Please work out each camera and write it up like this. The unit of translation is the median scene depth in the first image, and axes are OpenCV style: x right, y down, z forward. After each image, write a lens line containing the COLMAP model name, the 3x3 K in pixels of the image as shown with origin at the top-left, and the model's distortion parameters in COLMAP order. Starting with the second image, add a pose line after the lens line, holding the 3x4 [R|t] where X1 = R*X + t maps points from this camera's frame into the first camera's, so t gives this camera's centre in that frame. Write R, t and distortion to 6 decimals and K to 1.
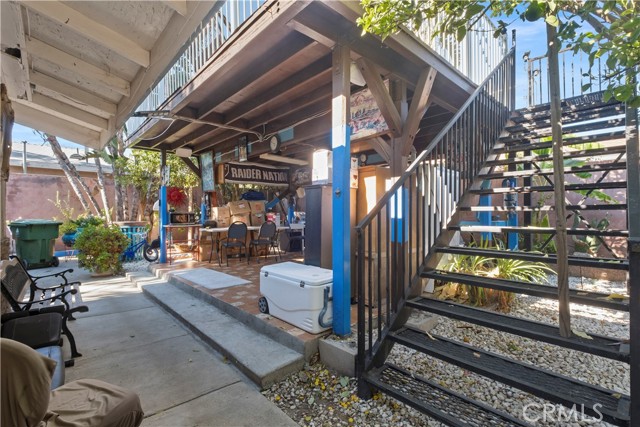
lens RADIAL K [[293.5, 0, 320.0], [0, 293.5, 213.5], [0, 0, 1]] dist [0.009116, 0.000042]
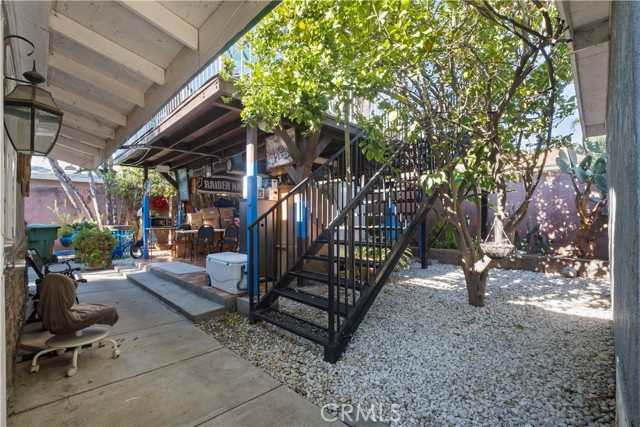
lens RADIAL K [[284.5, 0, 321.8], [0, 284.5, 218.0], [0, 0, 1]] dist [0.000351, -0.000051]
pose [[0.999193, -0.004513, 0.039912, 0.150193], [0.004476, 0.999989, 0.001011, -0.000365], [-0.039916, -0.000831, 0.999203, -0.209328]]
